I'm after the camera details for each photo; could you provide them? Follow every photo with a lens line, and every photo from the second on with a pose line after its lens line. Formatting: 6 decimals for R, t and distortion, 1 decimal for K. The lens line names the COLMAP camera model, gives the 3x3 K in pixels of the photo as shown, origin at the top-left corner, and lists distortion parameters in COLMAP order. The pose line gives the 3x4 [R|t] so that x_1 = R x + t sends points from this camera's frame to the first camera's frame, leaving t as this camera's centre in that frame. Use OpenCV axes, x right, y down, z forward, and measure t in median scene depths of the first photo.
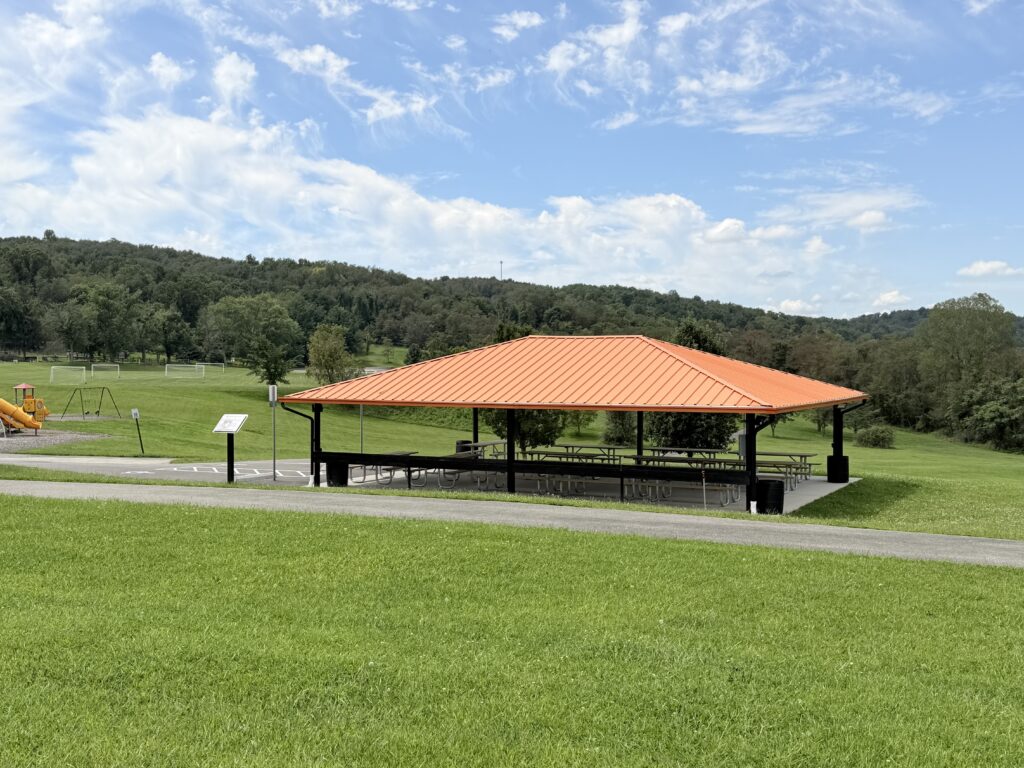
lens RADIAL K [[1289.4, 0, 512.0], [0, 1289.4, 384.0], [0, 0, 1]] dist [0.292026, -0.831107]
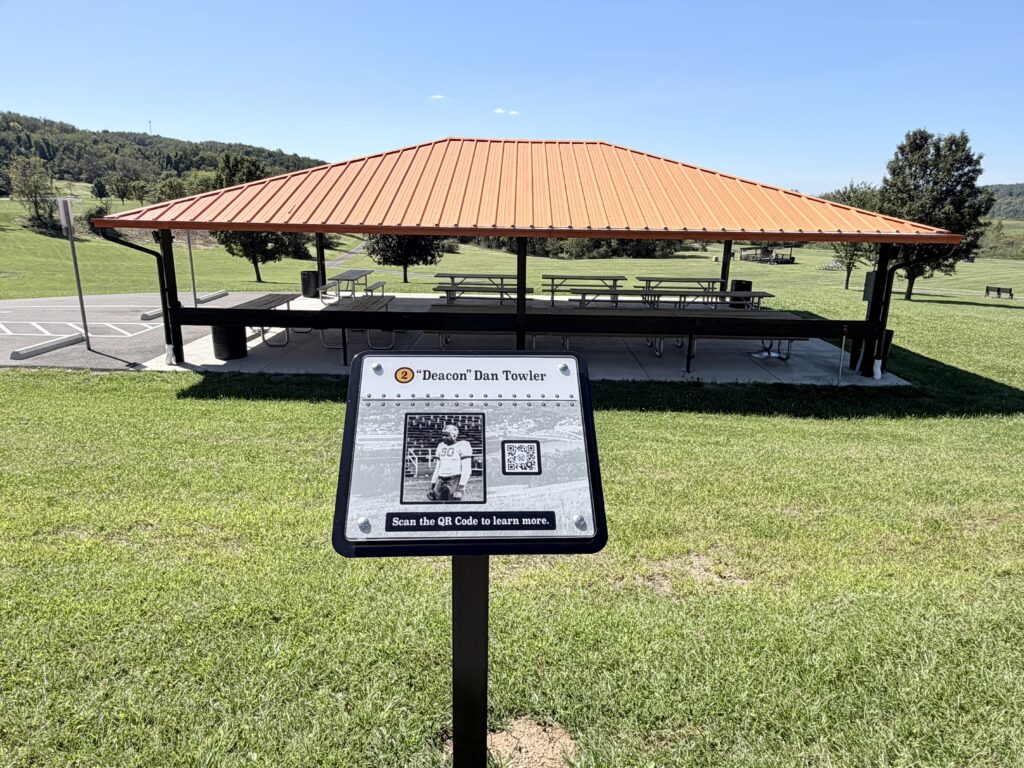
lens RADIAL K [[665.1, 0, 512.0], [0, 665.1, 384.0], [0, 0, 1]] dist [-0.031344, 0.003346]
pose [[0.871538, -0.110071, 0.477813, -0.095978], [-0.011886, 0.969449, 0.245007, 0.005319], [-0.490184, -0.219212, 0.843603, 0.386087]]
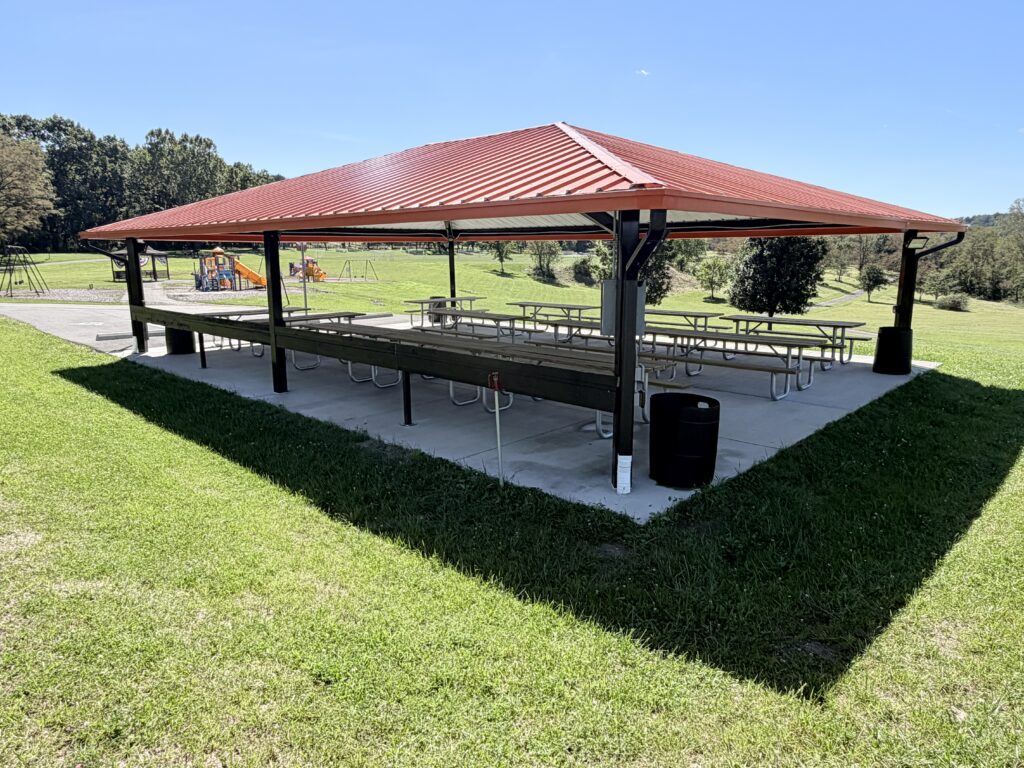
lens RADIAL K [[665.1, 0, 512.0], [0, 665.1, 384.0], [0, 0, 1]] dist [-0.031344, 0.003346]
pose [[0.950385, 0.045879, -0.307675, 0.106596], [0.006426, 0.985958, 0.166871, 0.017966], [0.311010, -0.160569, 0.936745, 0.403591]]
